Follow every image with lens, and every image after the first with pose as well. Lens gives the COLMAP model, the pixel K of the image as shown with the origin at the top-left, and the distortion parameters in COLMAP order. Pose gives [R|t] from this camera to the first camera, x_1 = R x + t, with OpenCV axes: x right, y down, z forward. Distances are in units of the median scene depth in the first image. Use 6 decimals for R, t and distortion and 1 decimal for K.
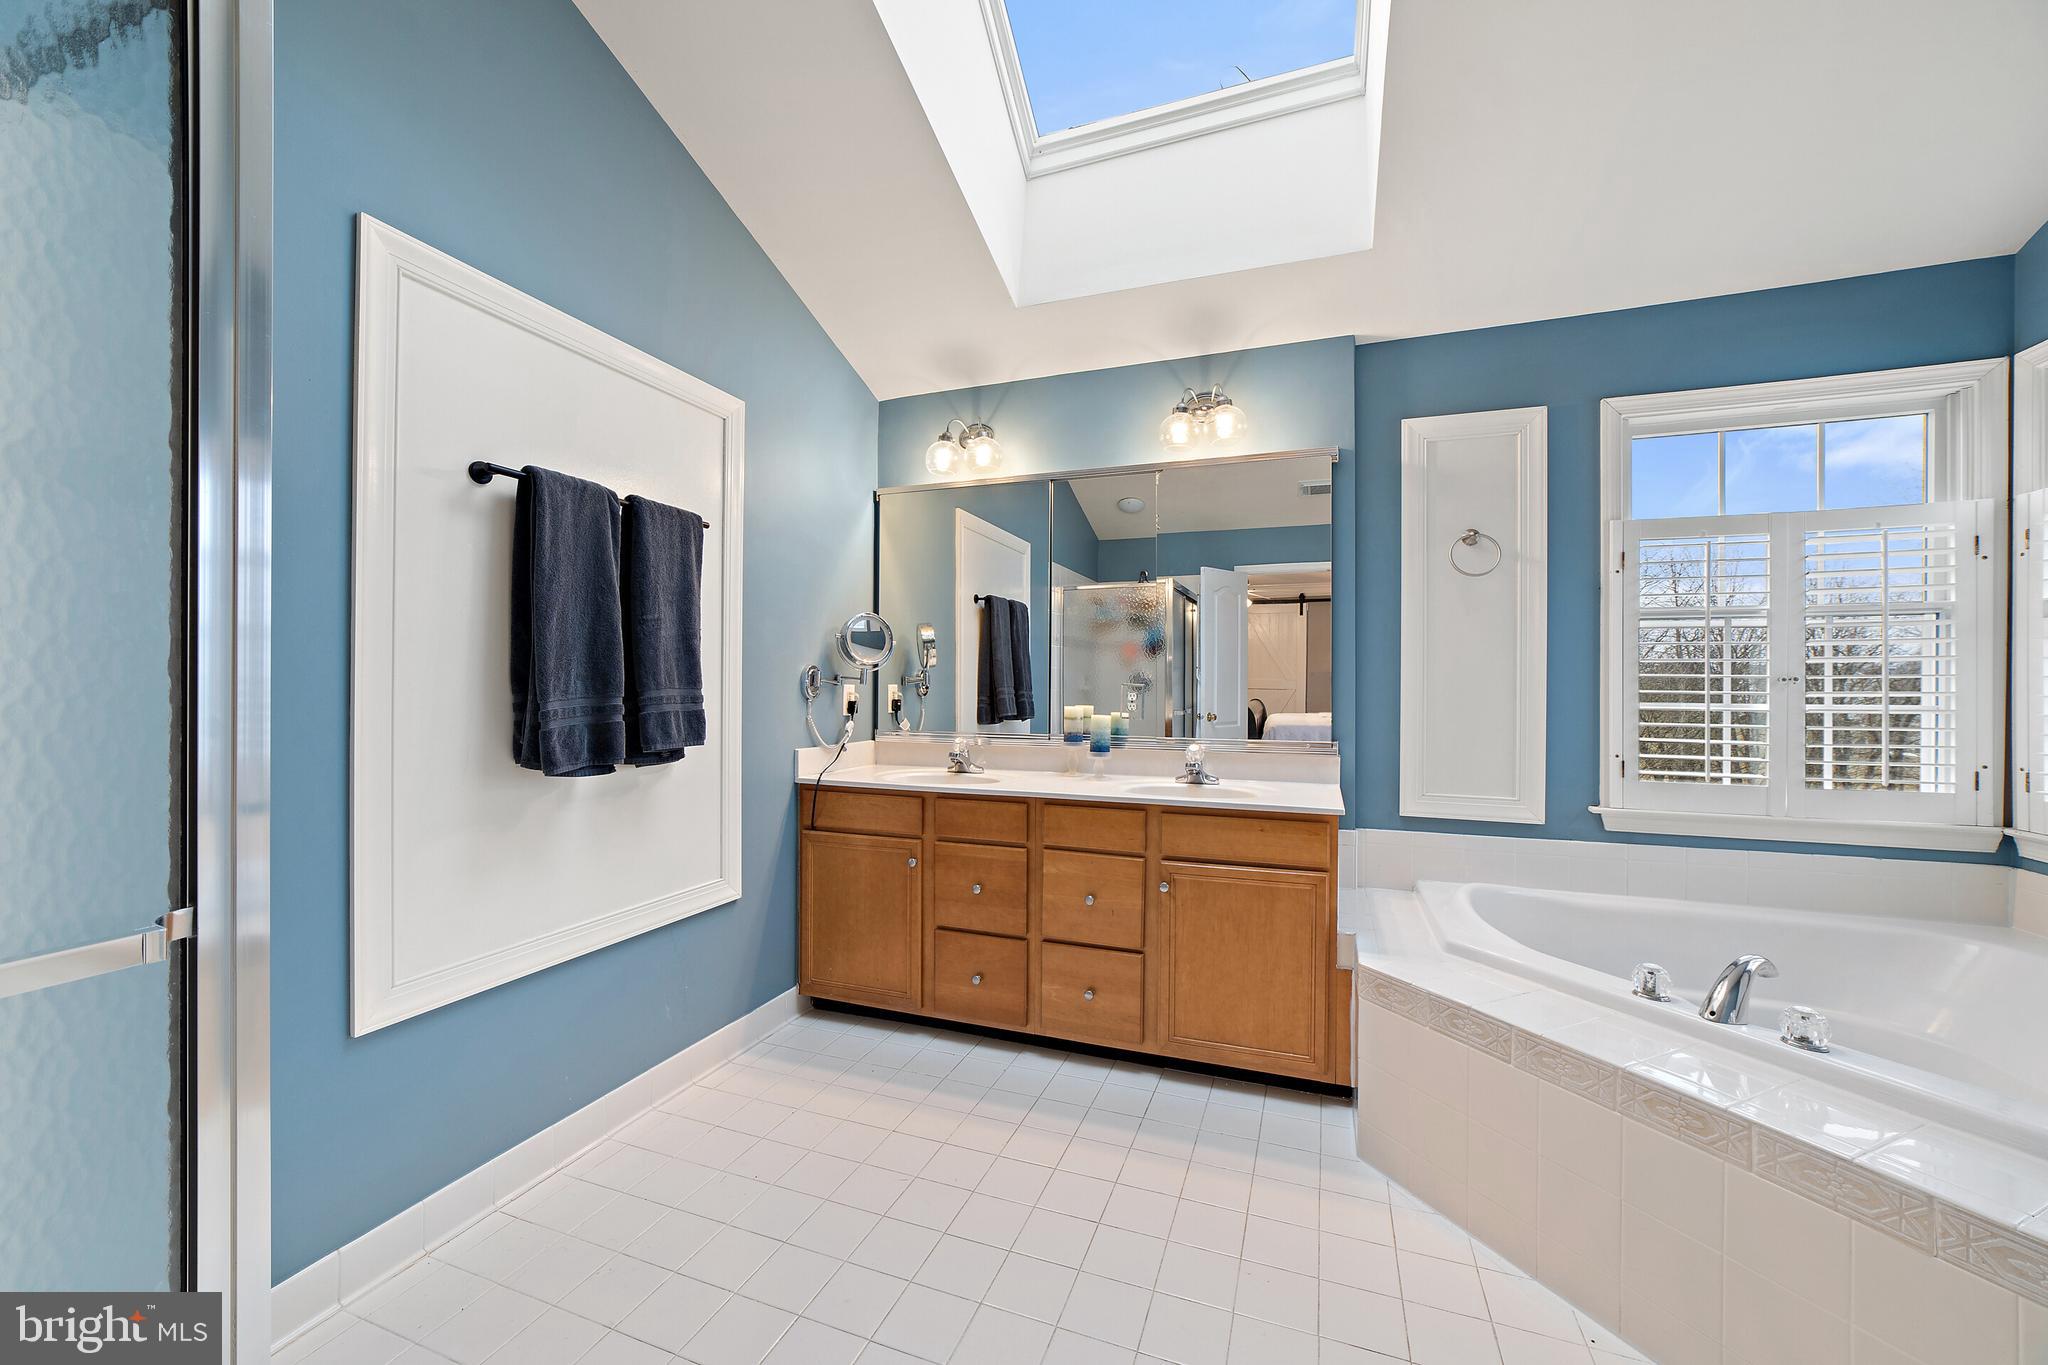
lens RADIAL K [[791.7, 0, 1009.3], [0, 791.7, 664.7], [0, 0, 1]] dist [-0.017507, 0.007259]
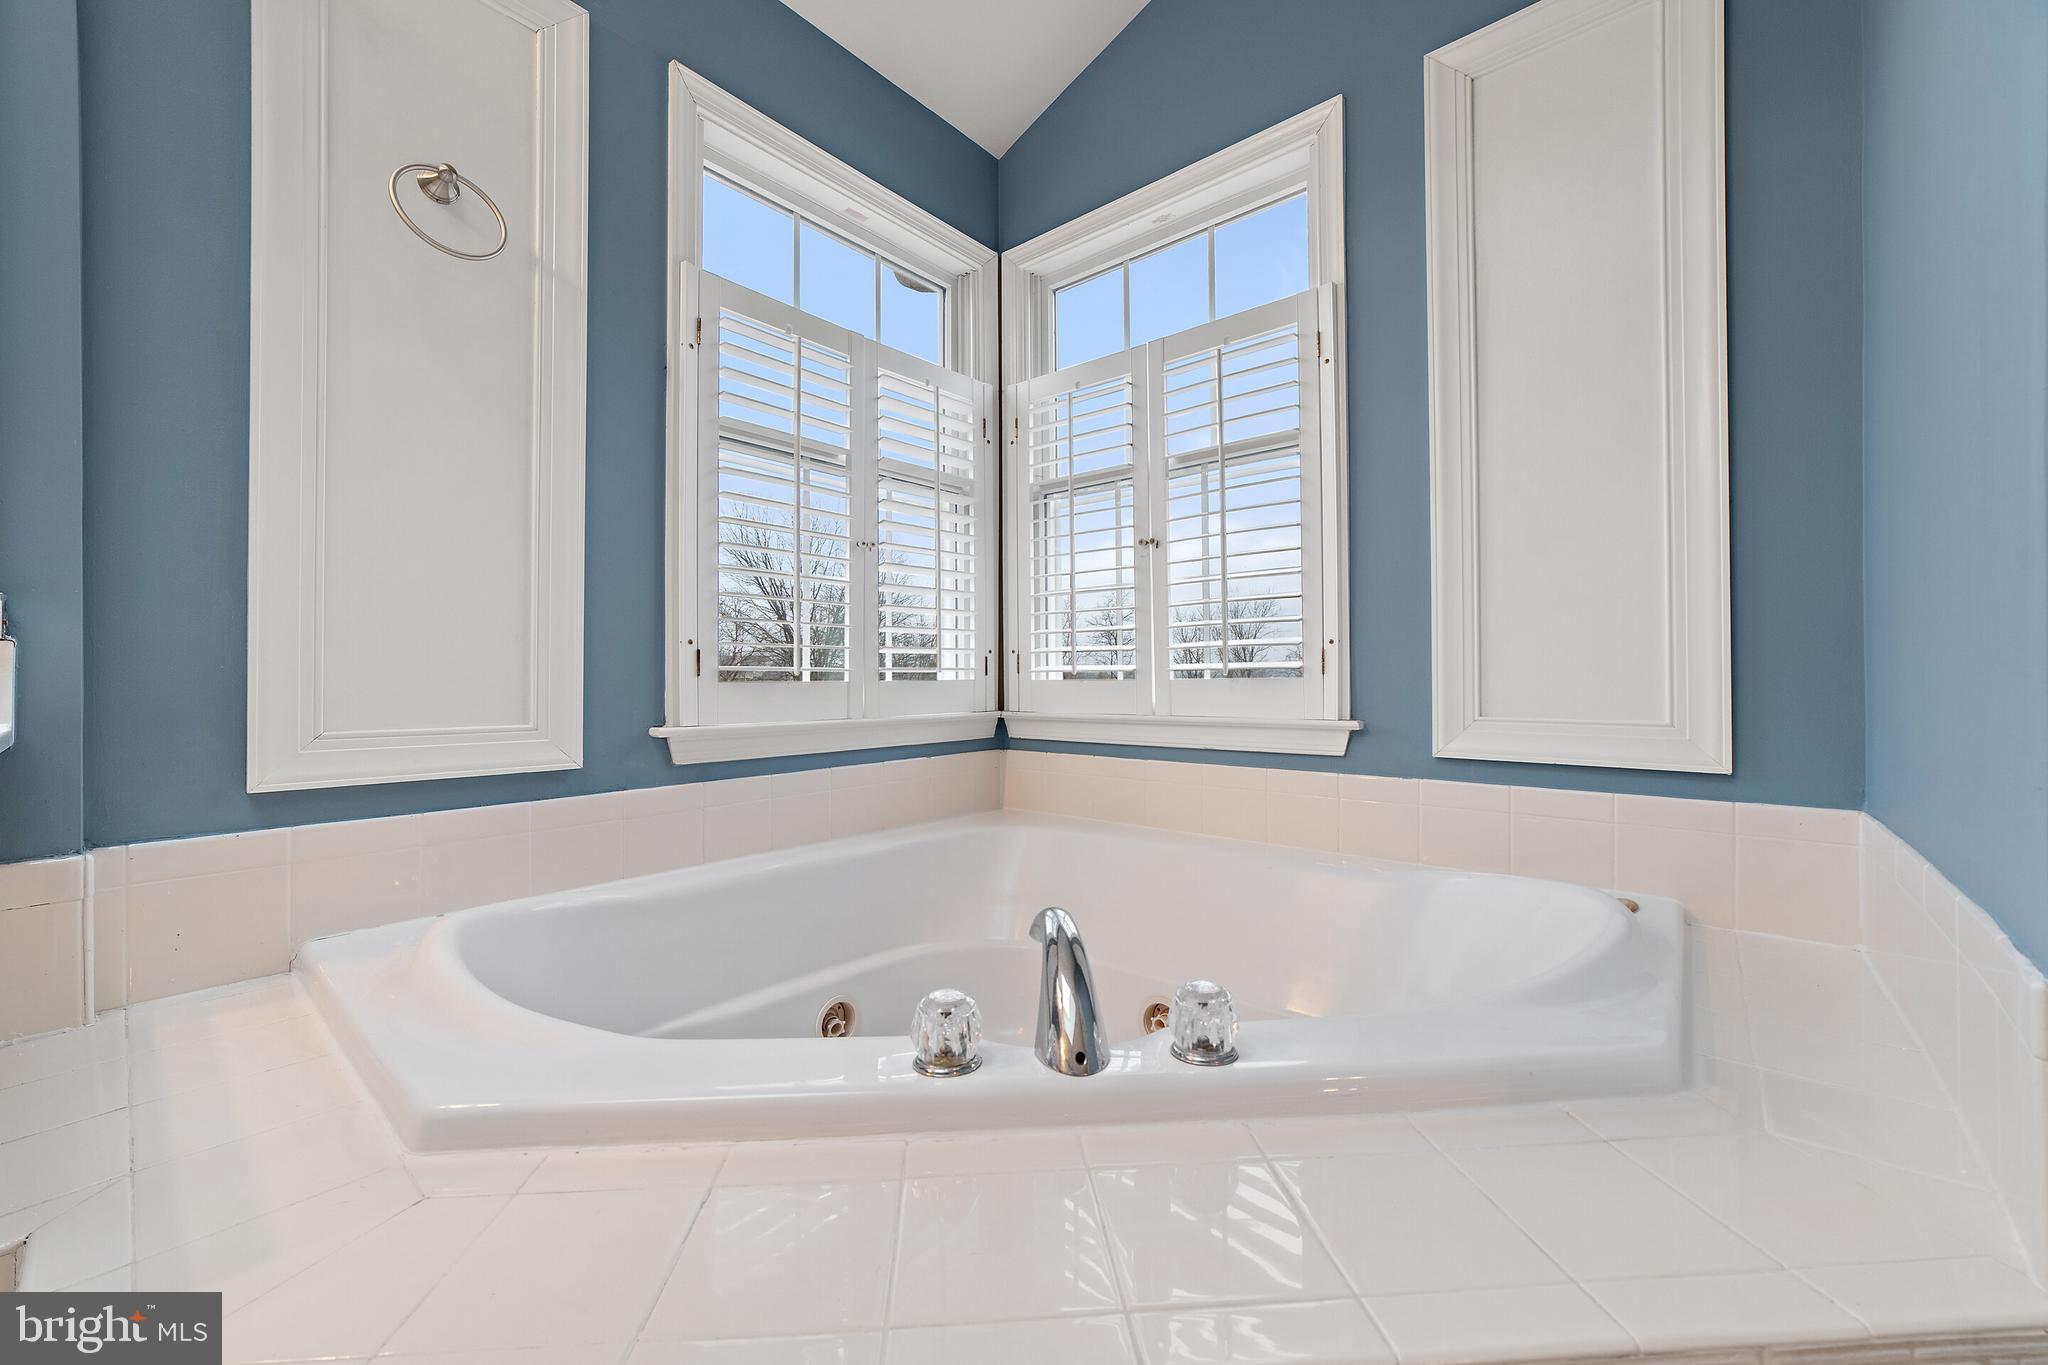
lens RADIAL K [[800.6, 0, 1031.4], [0, 800.6, 680.3], [0, 0, 1]] dist [-0.013898, 0.004695]
pose [[0.327793, -0.009594, 0.944701, 0.266033], [-0.019735, 0.999661, 0.017000, 0.128214], [-0.944543, -0.024216, 0.327492, 0.532989]]
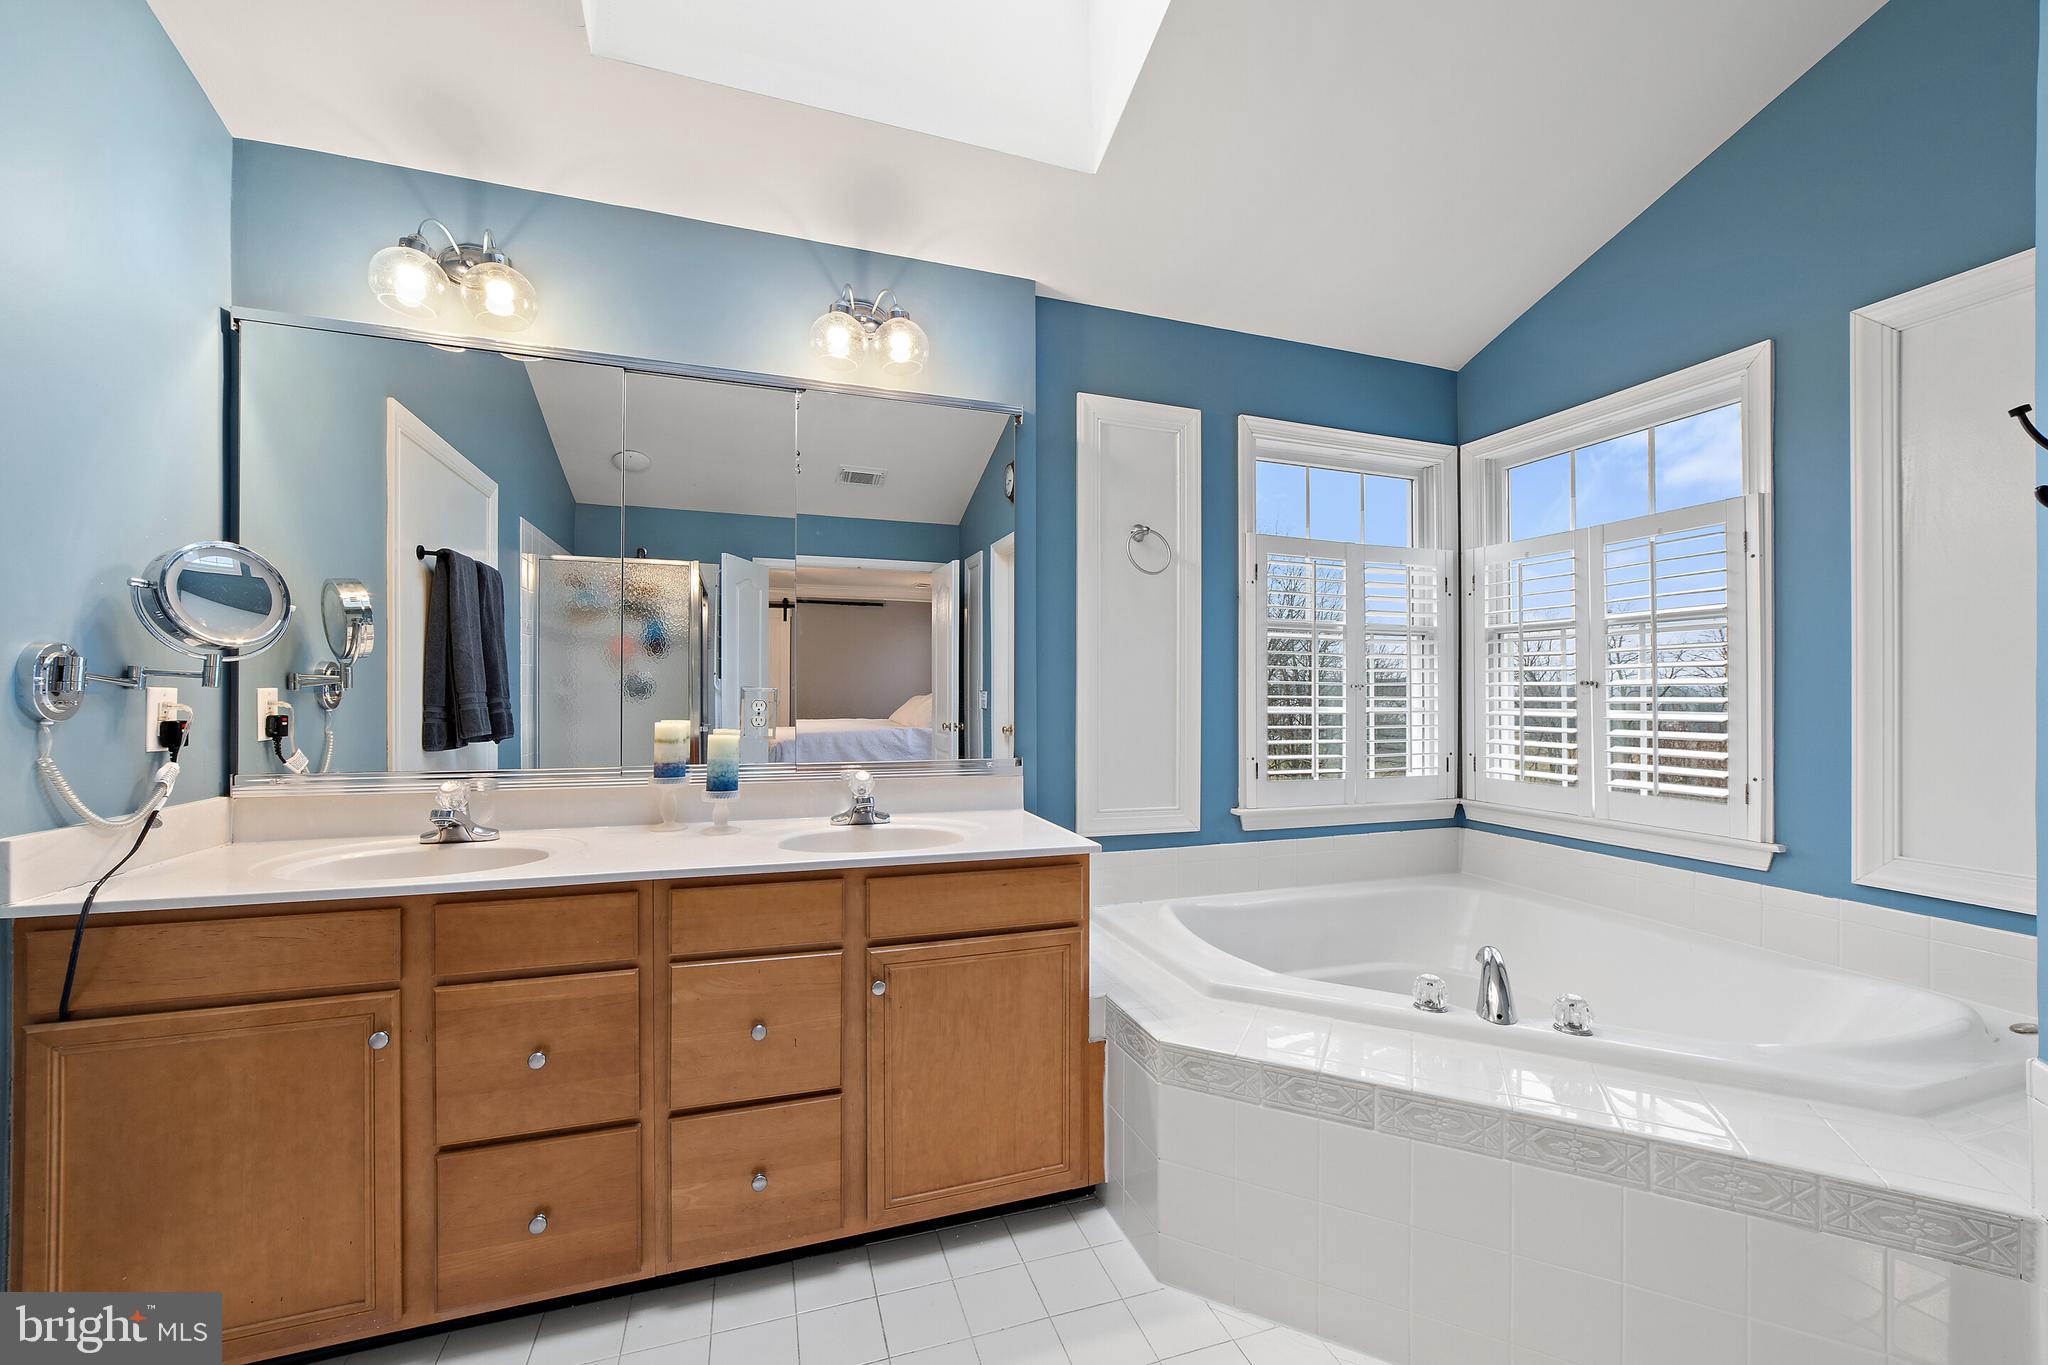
lens RADIAL K [[800.6, 0, 1020.9], [0, 800.6, 687.2], [0, 0, 1]] dist [-0.013898, 0.004695]
pose [[0.767996, 0.004547, 0.640439, -0.141691], [-0.018186, 0.999726, 0.014710, 0.010628], [-0.640197, -0.022944, 0.767868, 0.375898]]
